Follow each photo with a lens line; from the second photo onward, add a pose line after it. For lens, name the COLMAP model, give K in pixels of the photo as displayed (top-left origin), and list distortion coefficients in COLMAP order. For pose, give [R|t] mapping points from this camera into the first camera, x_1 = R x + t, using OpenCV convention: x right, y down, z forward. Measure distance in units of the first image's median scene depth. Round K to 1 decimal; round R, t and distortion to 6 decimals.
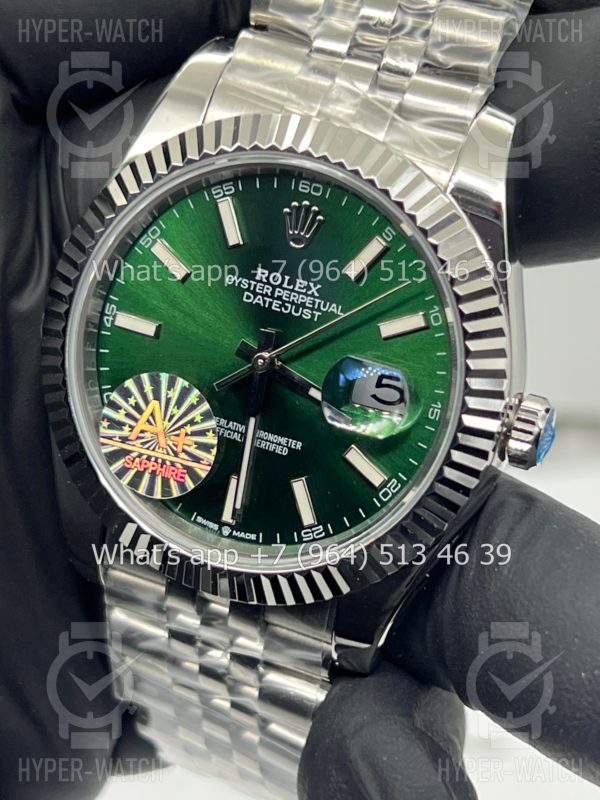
lens RADIAL K [[1819.8, 0, 290.6], [0, 1819.8, 415.9], [0, 0, 1]] dist [0.237926, 0.000000]
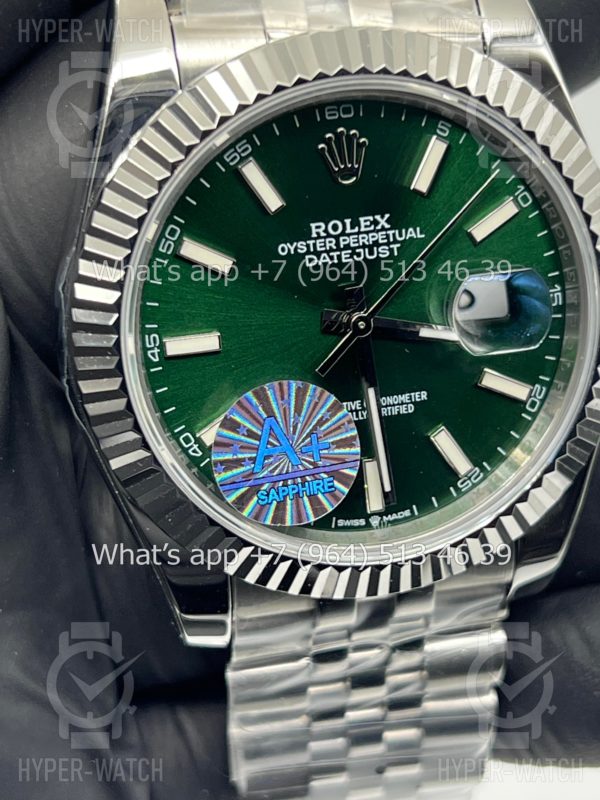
lens RADIAL K [[1819.8, 0, 297.5], [0, 1819.8, 402.8], [0, 0, 1]] dist [0.237926, 0.000000]
pose [[0.816205, -0.415606, 0.401350, -0.396016], [0.376449, 0.909516, 0.176257, -0.156841], [-0.438287, 0.007226, 0.898806, 0.244070]]
